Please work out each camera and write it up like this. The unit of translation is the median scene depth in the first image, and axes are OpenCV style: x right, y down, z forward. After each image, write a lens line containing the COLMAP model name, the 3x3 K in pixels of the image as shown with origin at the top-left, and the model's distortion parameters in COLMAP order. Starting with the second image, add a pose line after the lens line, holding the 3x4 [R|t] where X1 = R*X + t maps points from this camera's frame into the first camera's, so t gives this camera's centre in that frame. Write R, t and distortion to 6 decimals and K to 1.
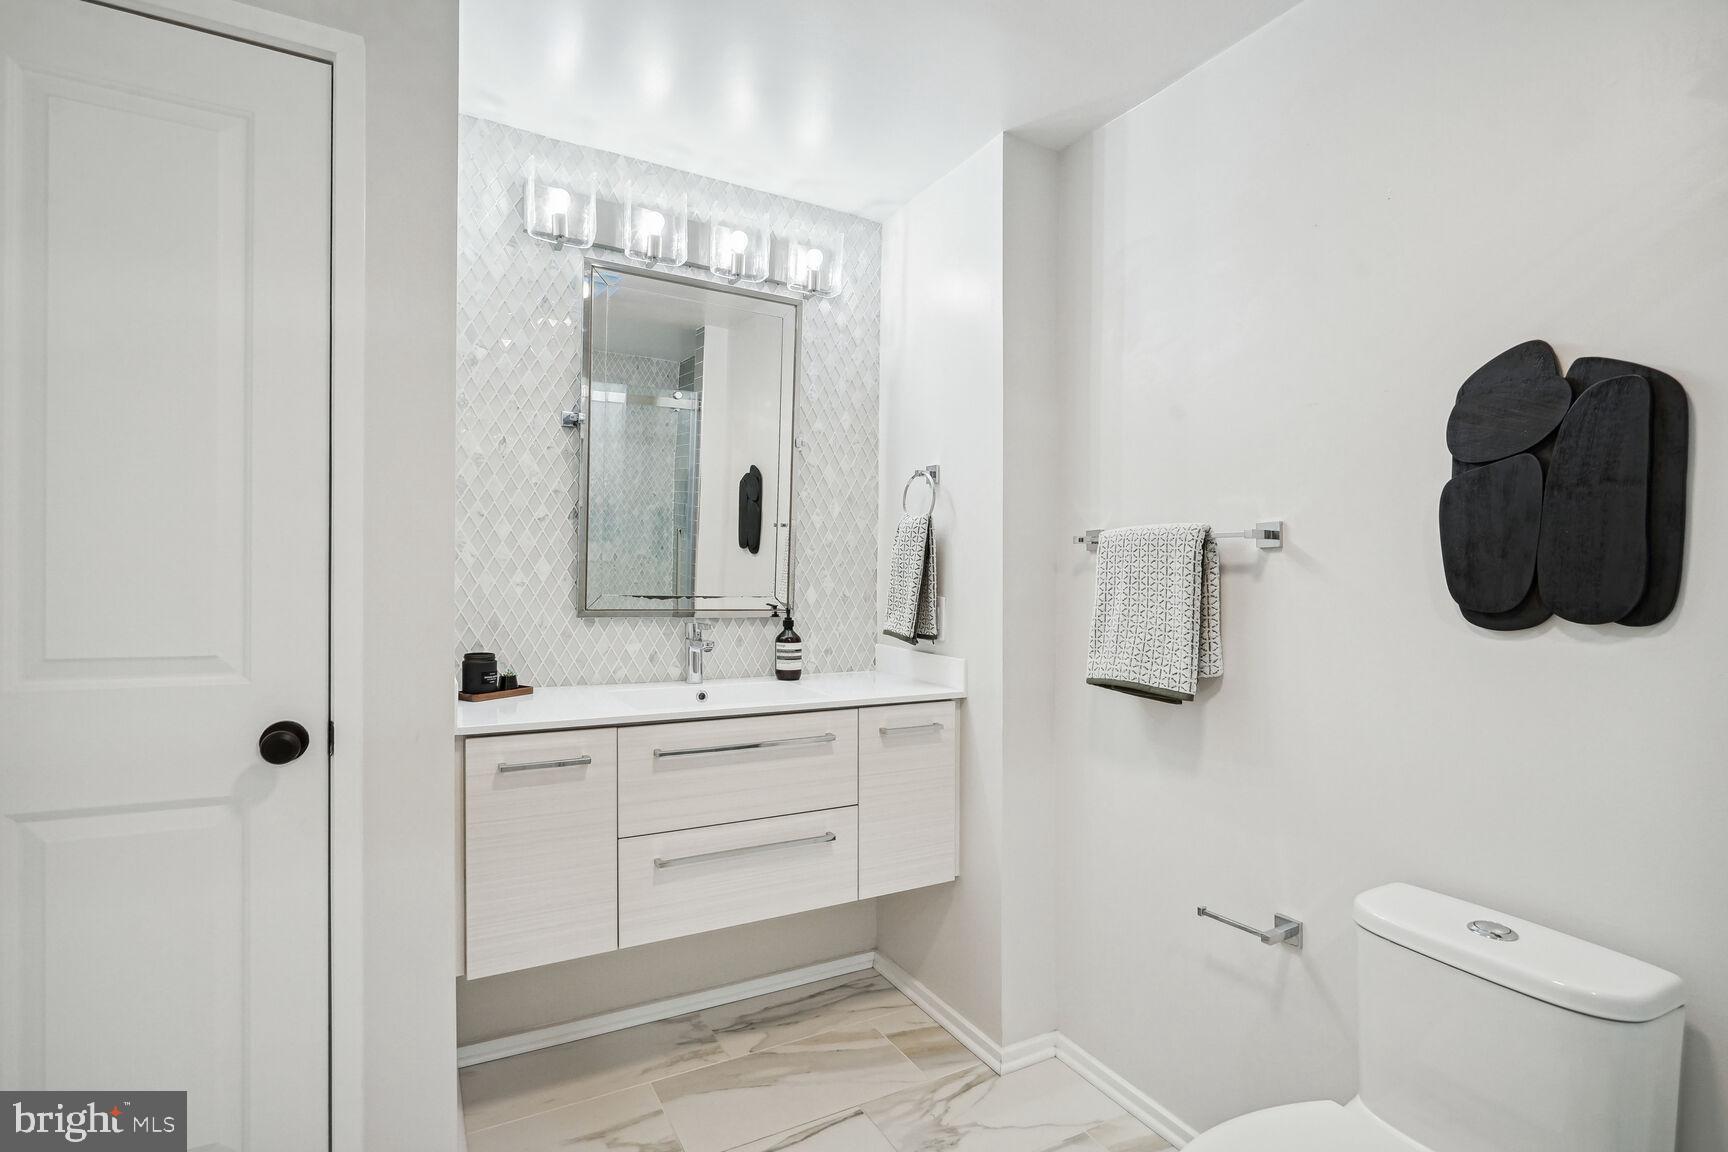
lens RADIAL K [[823.7, 0, 864.0], [0, 823.7, 576.0], [0, 0, 1]] dist [-0.000926, -0.000196]
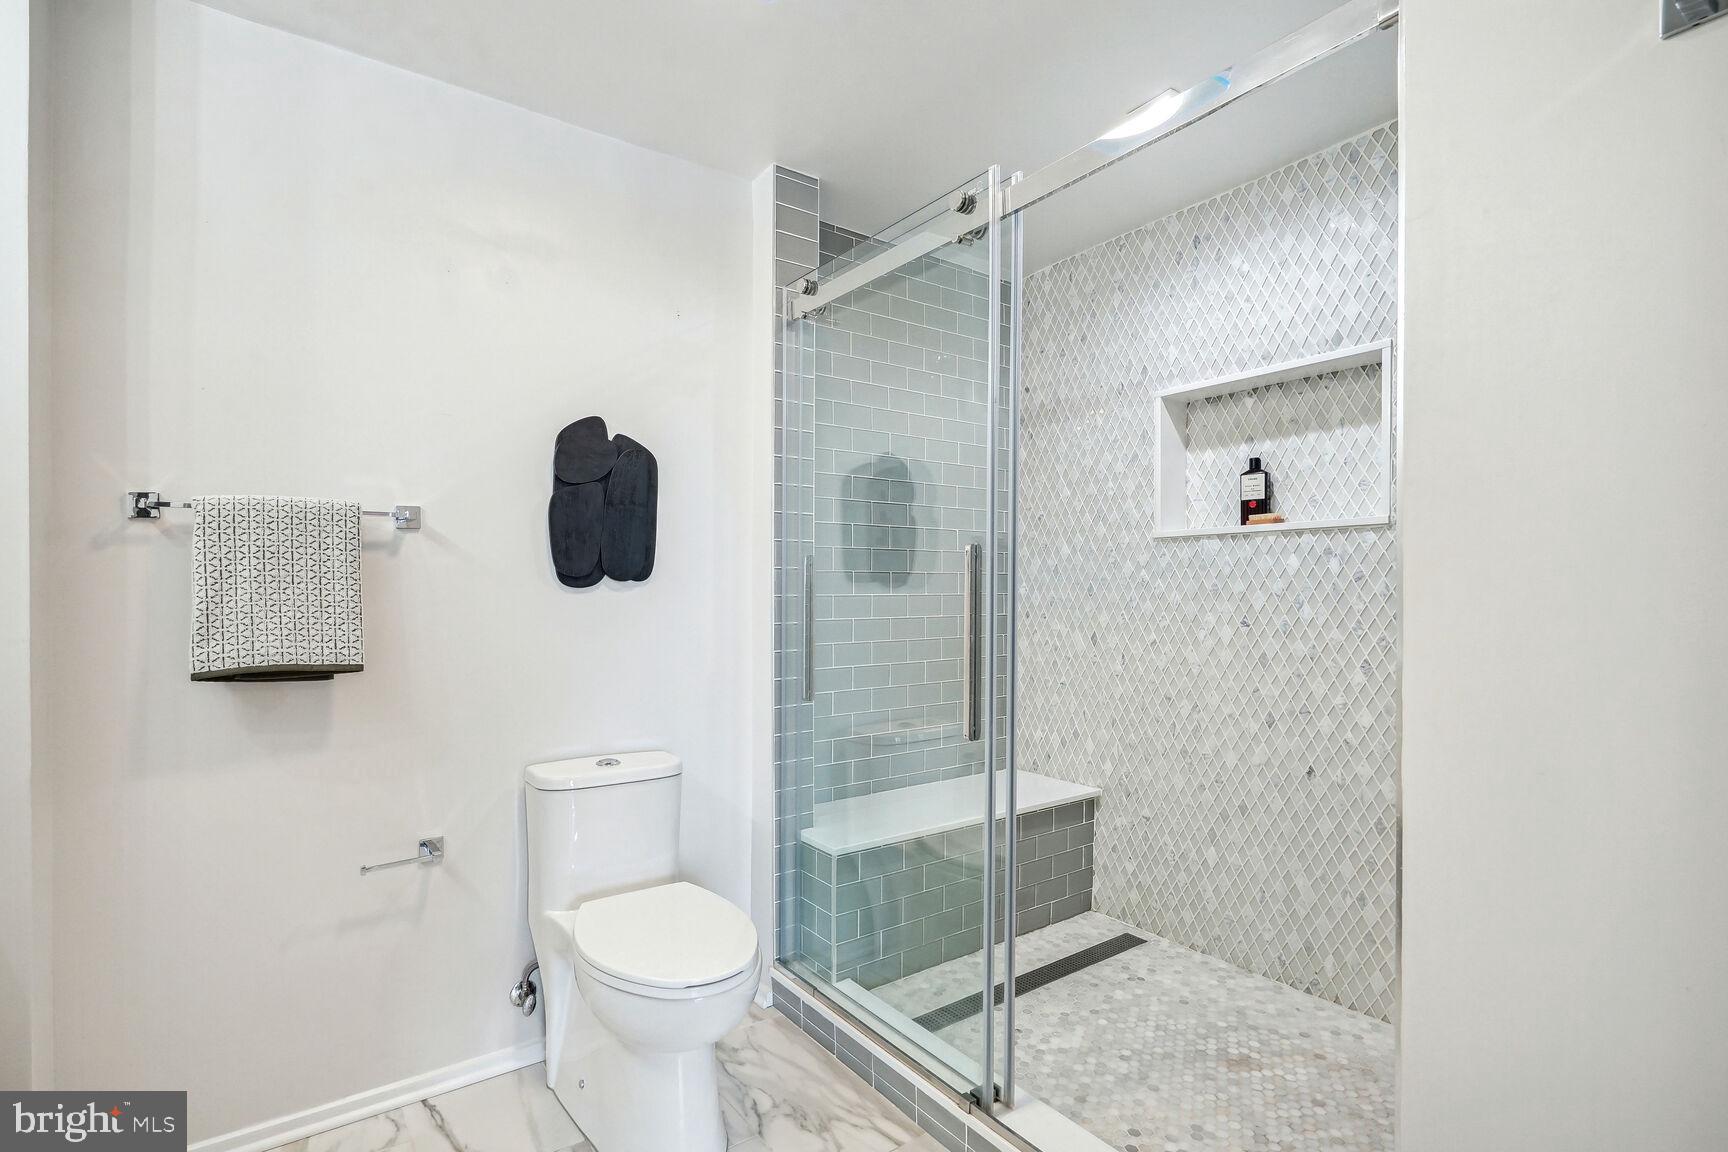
lens RADIAL K [[823.7, 0, 864.0], [0, 823.7, 576.0], [0, 0, 1]] dist [-0.000926, -0.000196]
pose [[-0.113868, -0.004775, 0.993484, -0.725685], [0.002778, 0.999983, 0.005125, 0.028323], [-0.993492, 0.003344, -0.113853, 0.498278]]
